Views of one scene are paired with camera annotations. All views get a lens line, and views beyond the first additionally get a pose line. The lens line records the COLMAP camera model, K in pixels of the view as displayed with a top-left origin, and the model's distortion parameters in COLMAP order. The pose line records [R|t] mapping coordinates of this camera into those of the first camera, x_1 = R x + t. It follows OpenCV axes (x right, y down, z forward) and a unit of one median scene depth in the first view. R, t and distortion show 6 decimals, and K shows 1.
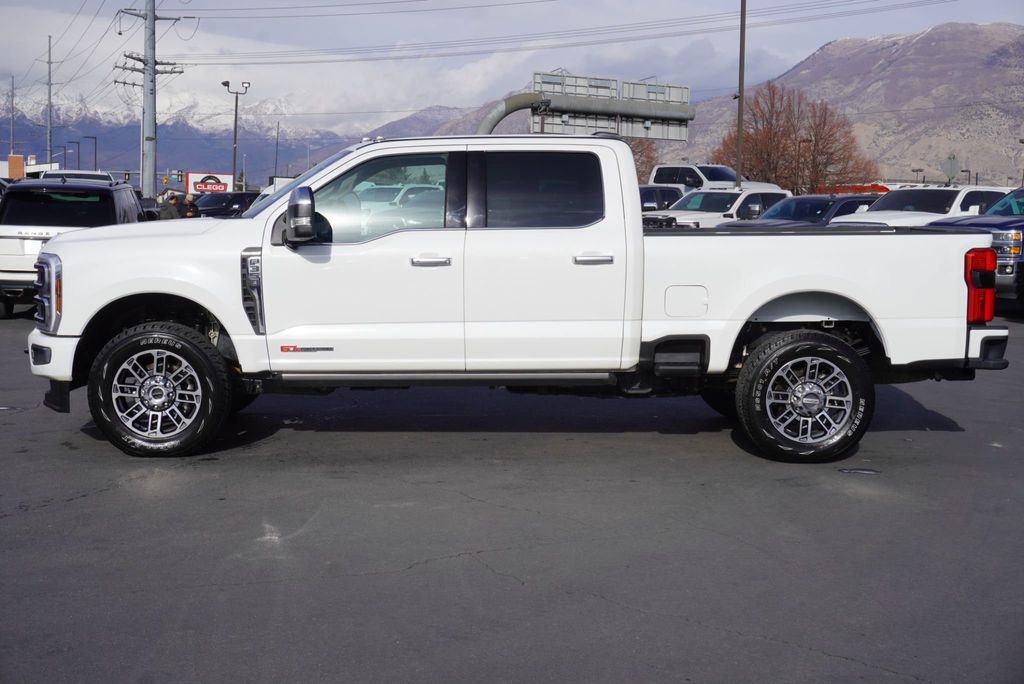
lens RADIAL K [[1532.5, 0, 512.0], [0, 1532.5, 342.0], [0, 0, 1]] dist [0.077121, 0.092874]
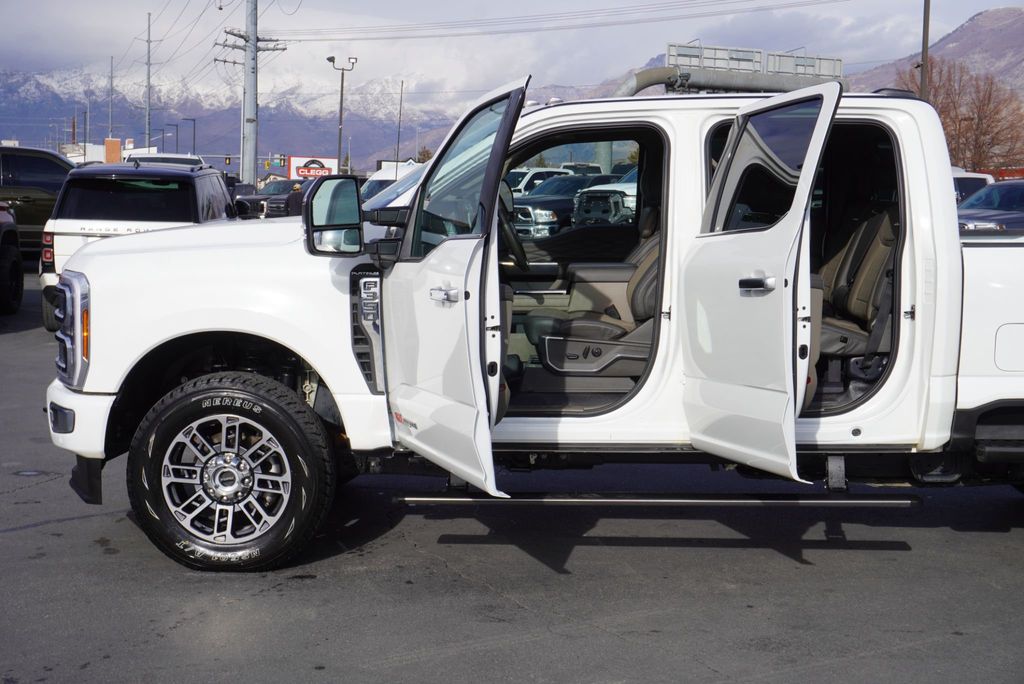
lens RADIAL K [[1527.5, 0, 512.0], [0, 1527.5, 342.0], [0, 0, 1]] dist [-0.023285, 0.587875]
pose [[0.997847, 0.006200, -0.065284, -0.061645], [-0.005484, 0.999923, 0.011139, -0.034635], [0.065348, -0.010757, 0.997805, 0.337138]]
